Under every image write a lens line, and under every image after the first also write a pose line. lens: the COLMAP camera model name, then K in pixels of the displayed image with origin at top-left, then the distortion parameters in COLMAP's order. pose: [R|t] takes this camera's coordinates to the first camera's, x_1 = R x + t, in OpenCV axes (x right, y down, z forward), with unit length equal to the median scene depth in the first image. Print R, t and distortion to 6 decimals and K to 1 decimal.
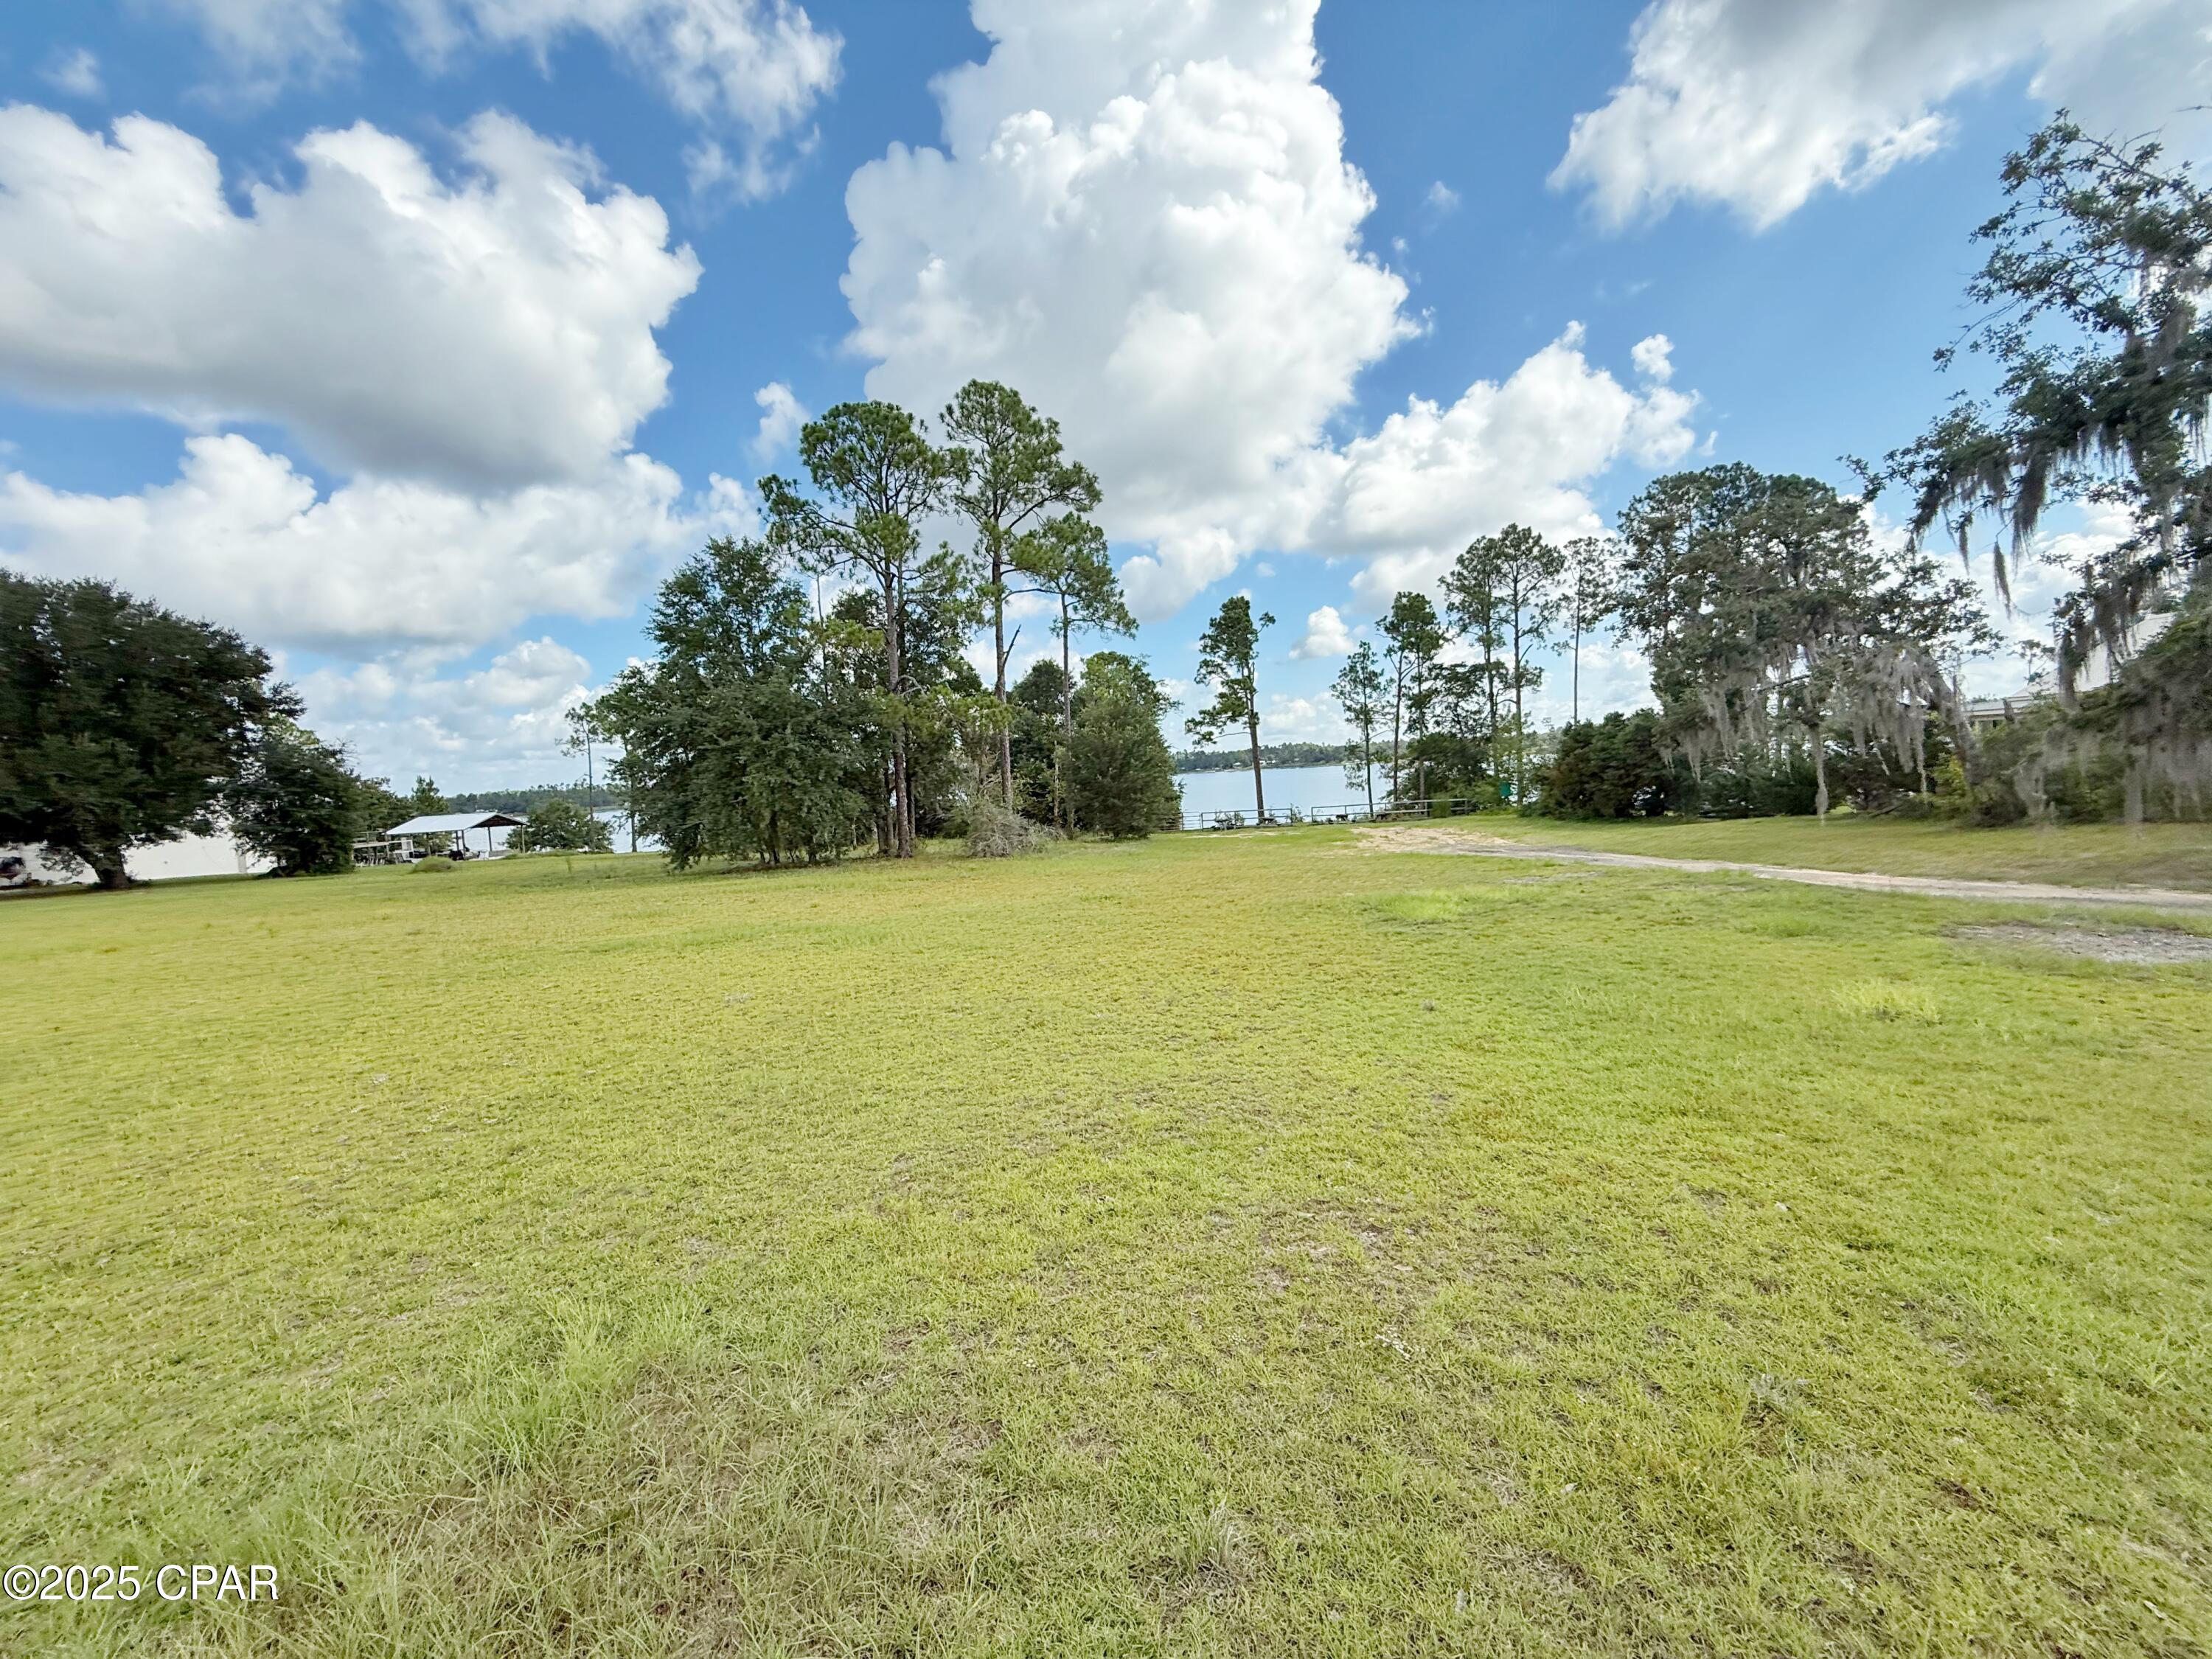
lens RADIAL K [[898.4, 0, 1095.6], [0, 898.4, 815.6], [0, 0, 1]] dist [-0.003847, 0.000431]
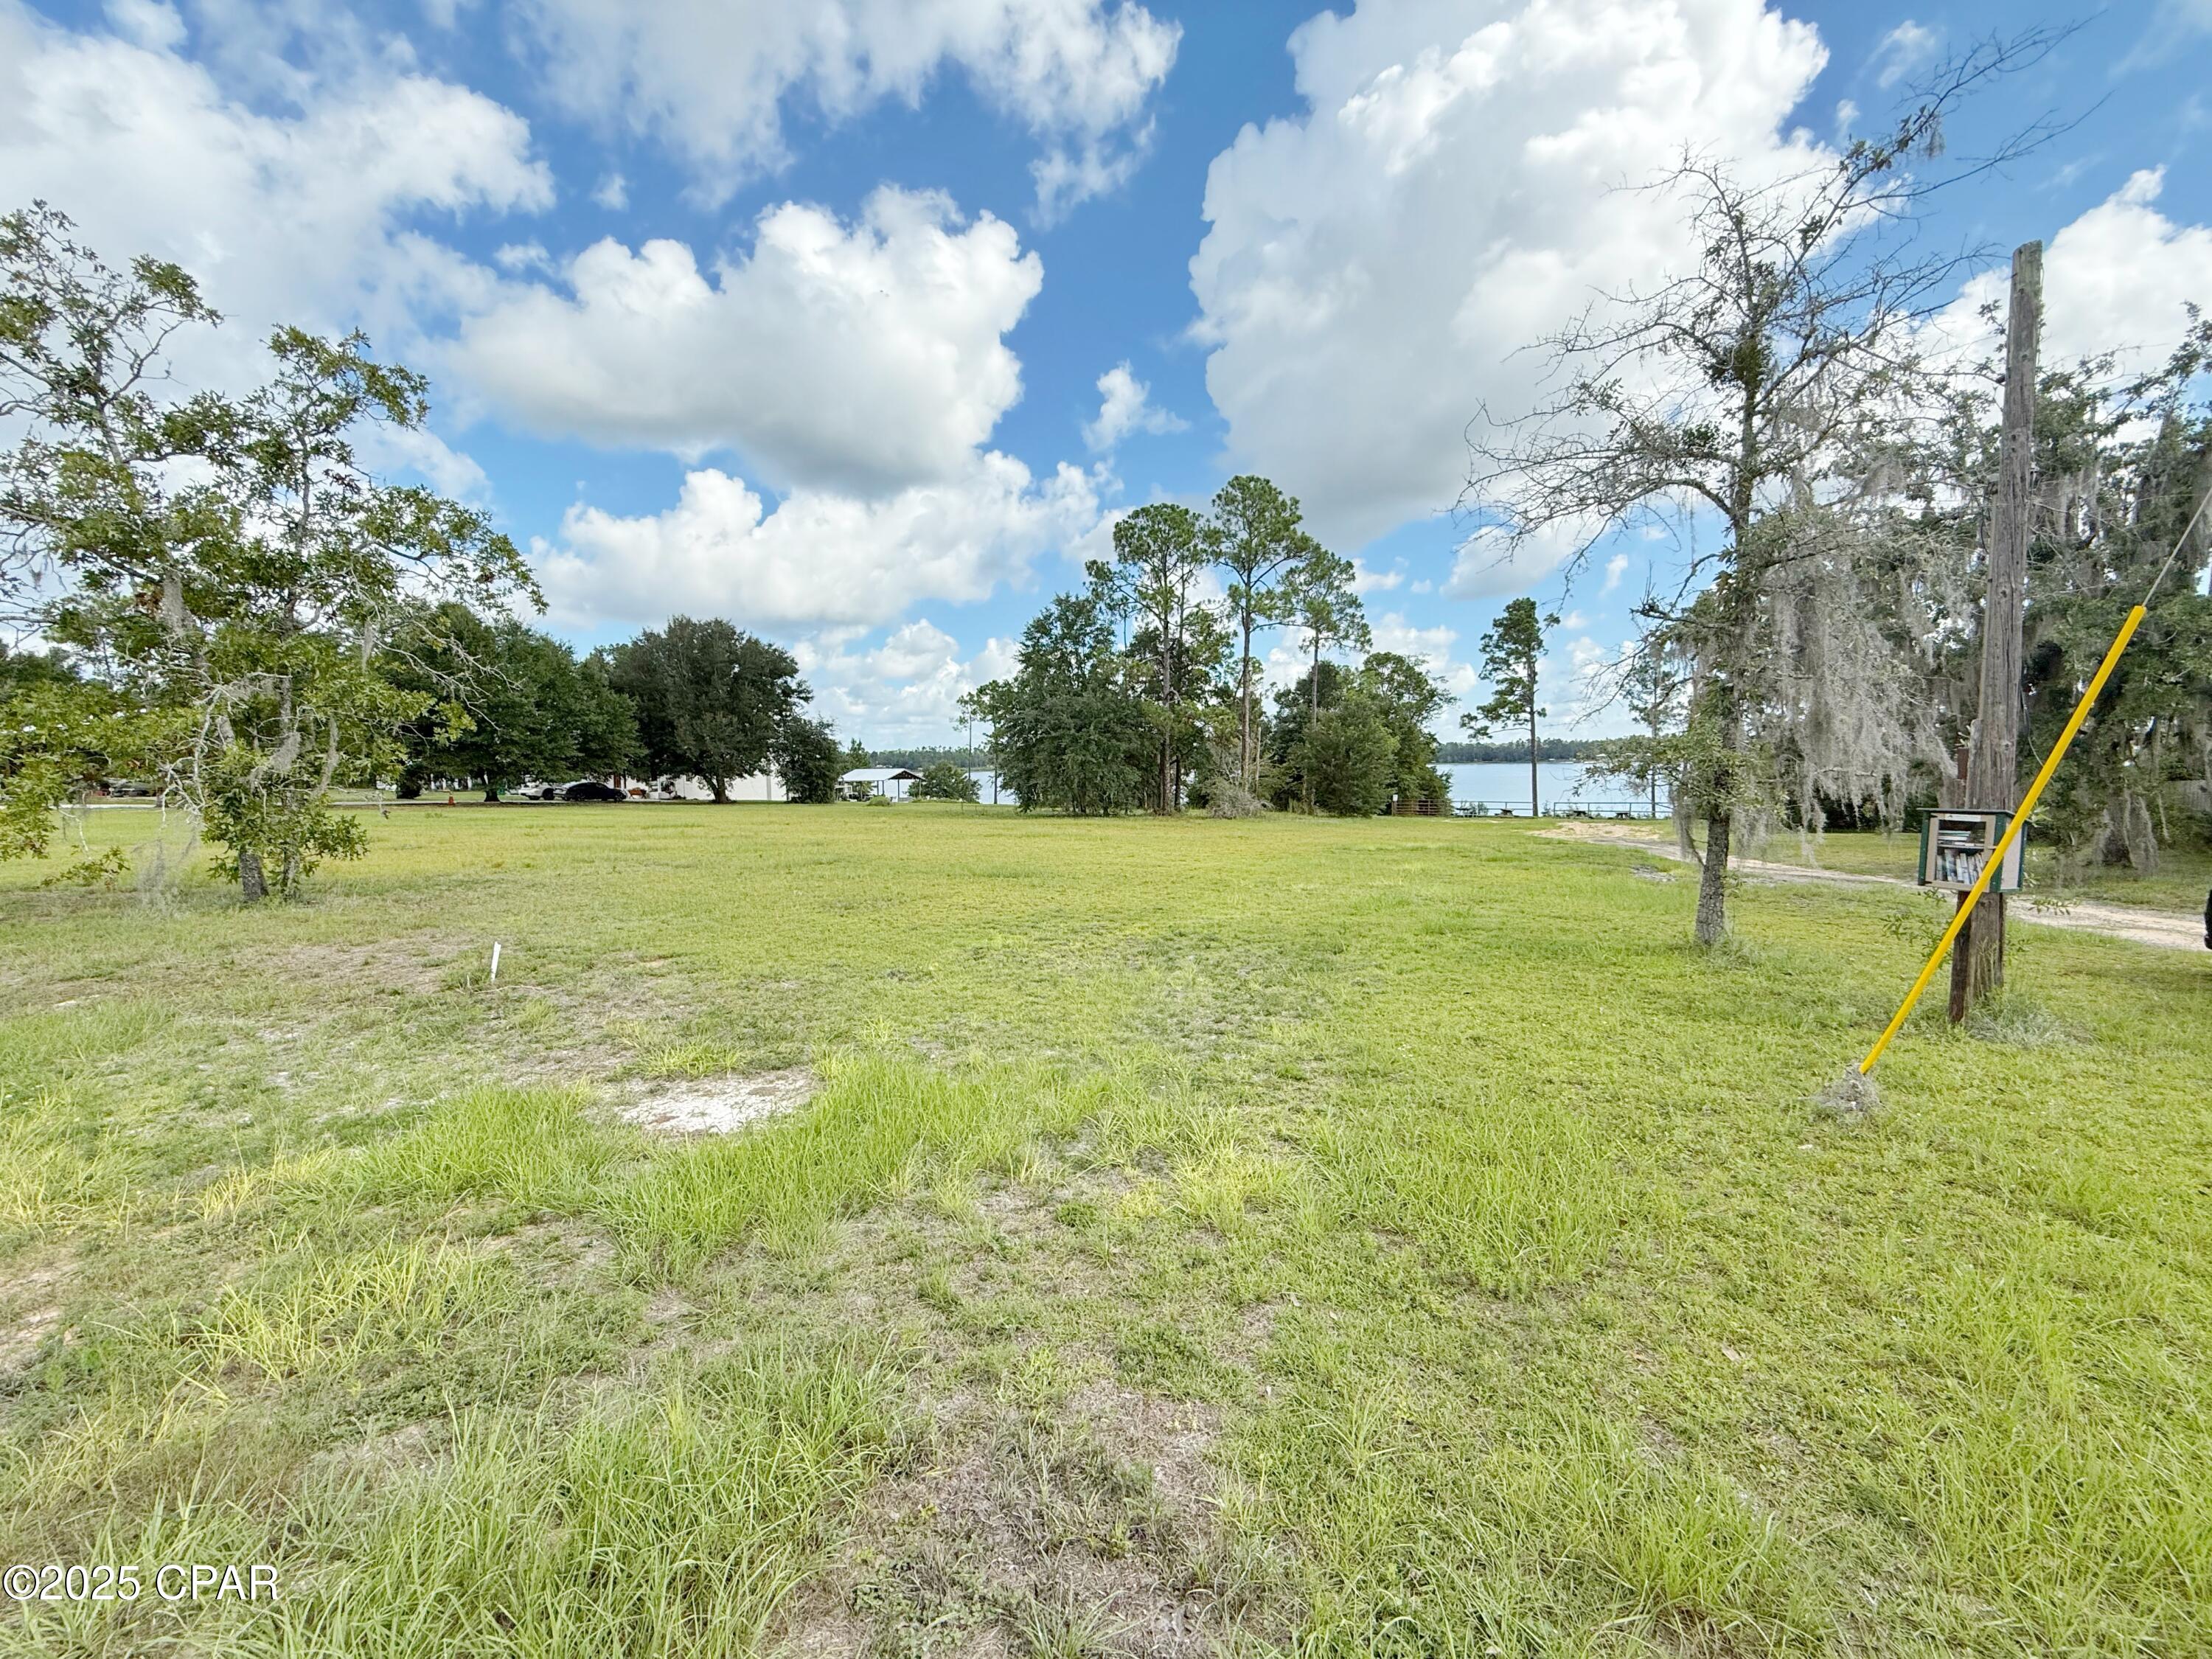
lens RADIAL K [[898.4, 0, 1106.0], [0, 898.4, 827.8], [0, 0, 1]] dist [-0.003847, 0.000431]
pose [[0.943994, 0.070018, -0.322448, 0.058902], [-0.058539, 0.997262, 0.045175, 0.003228], [0.324728, -0.023769, 0.945509, -0.146328]]
